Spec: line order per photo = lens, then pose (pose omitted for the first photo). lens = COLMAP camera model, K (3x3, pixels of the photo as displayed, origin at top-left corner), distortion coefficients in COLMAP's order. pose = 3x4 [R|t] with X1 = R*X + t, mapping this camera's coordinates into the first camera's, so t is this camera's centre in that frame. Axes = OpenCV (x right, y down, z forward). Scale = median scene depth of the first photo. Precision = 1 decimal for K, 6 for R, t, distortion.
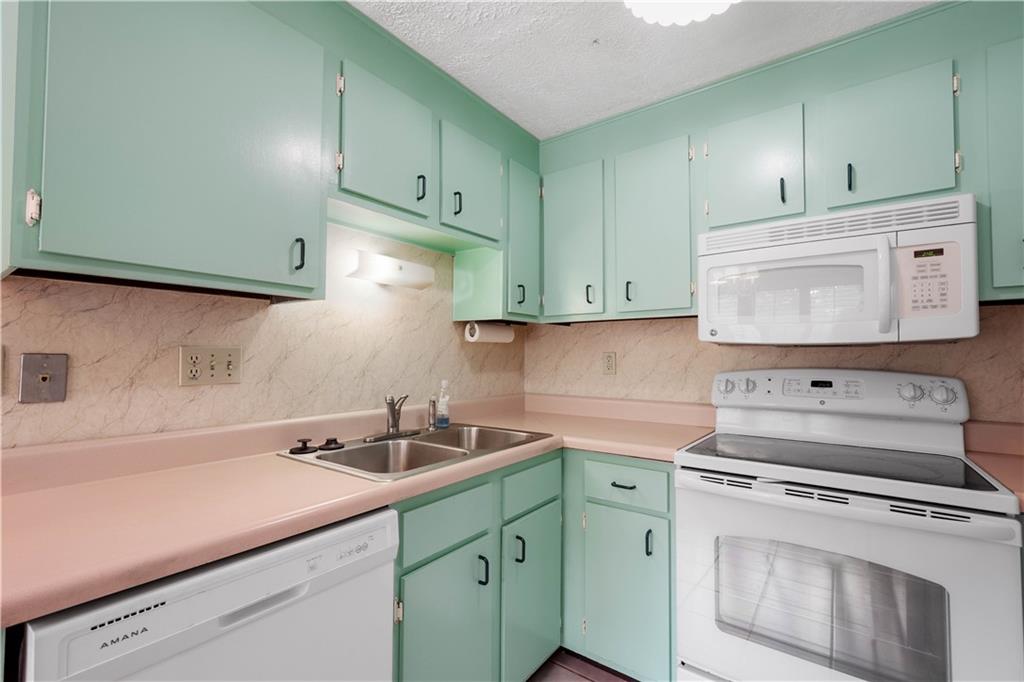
lens RADIAL K [[448.9, 0, 513.7], [0, 448.9, 341.4], [0, 0, 1]] dist [0.002041, 0.000148]
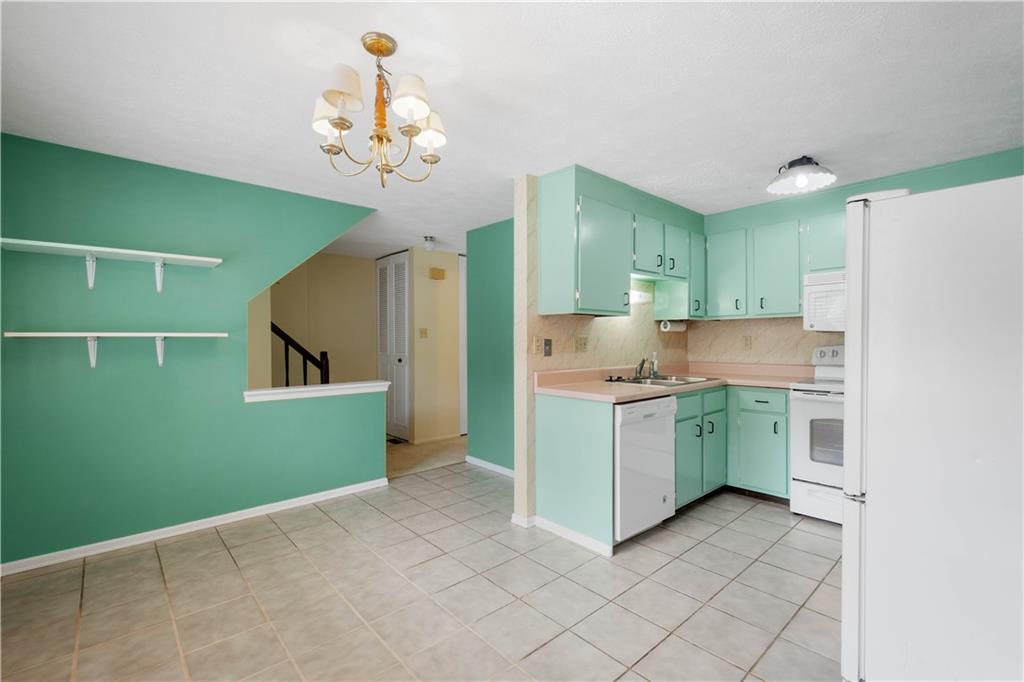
lens RADIAL K [[448.9, 0, 508.9], [0, 448.9, 343.3], [0, 0, 1]] dist [0.002041, 0.000148]
pose [[0.978246, -0.008265, -0.207284, -0.402034], [0.016385, 0.999163, 0.037485, -0.035261], [0.206801, -0.040066, 0.977562, -1.084194]]
